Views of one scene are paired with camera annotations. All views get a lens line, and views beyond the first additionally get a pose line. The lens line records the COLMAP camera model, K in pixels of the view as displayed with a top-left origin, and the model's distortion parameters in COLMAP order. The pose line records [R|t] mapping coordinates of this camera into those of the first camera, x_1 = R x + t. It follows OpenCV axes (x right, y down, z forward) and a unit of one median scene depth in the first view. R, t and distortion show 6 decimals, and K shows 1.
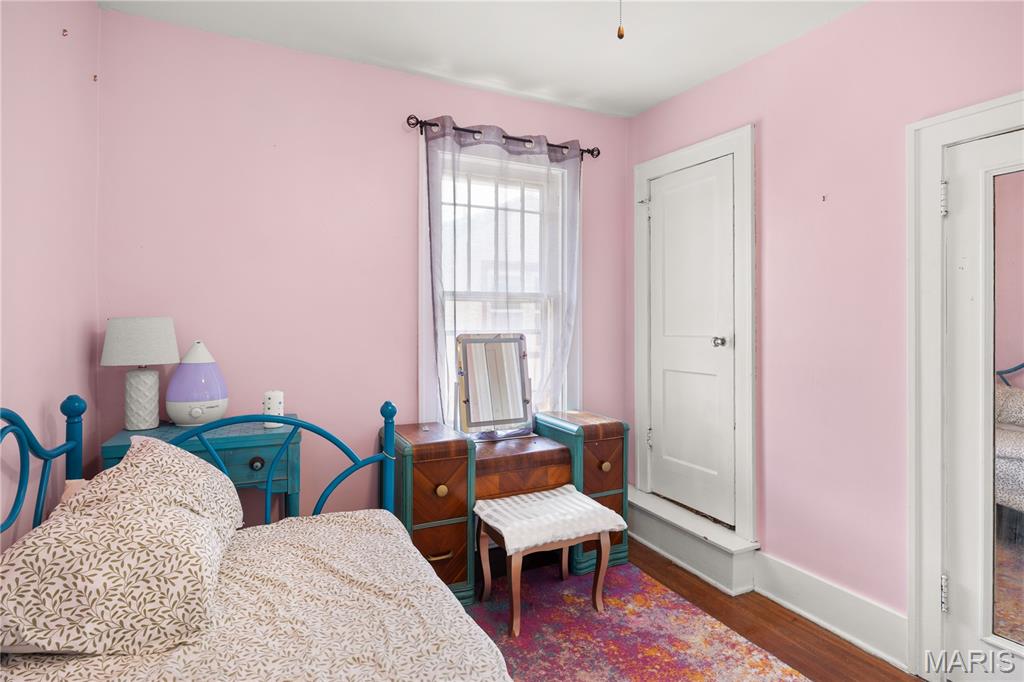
lens RADIAL K [[539.8, 0, 522.3], [0, 539.8, 325.0], [0, 0, 1]] dist [-0.001234, 0.001201]
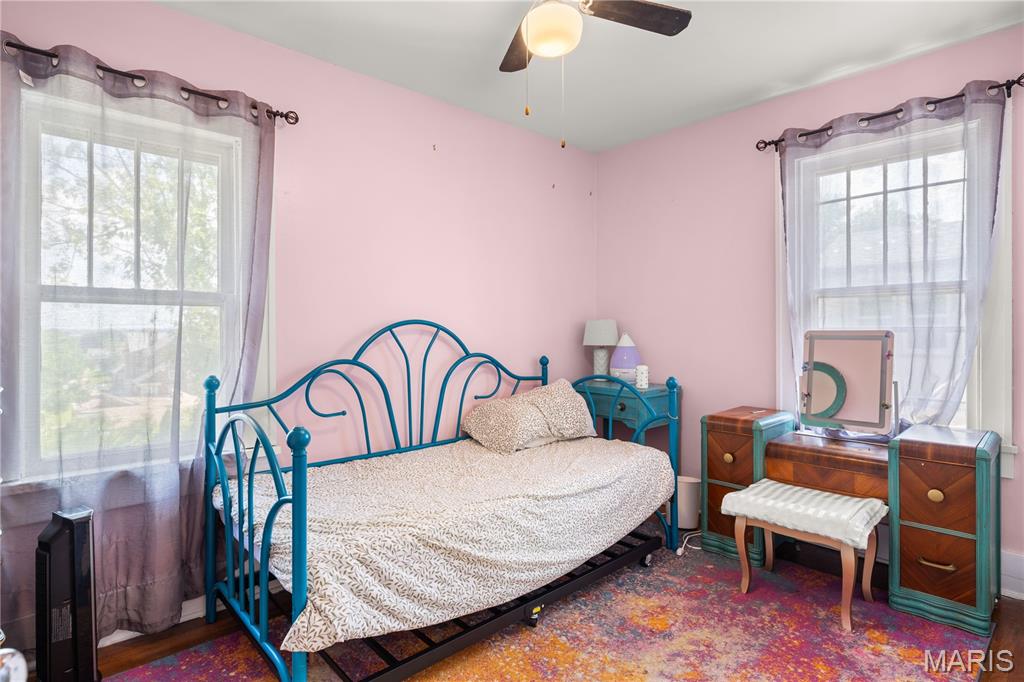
lens RADIAL K [[539.8, 0, 515.0], [0, 539.8, 334.0], [0, 0, 1]] dist [-0.001234, 0.001201]
pose [[0.269288, 0.007652, -0.963029, 0.730240], [0.001858, 0.999962, 0.008465, 0.013097], [0.963058, -0.004069, 0.269264, 0.172833]]
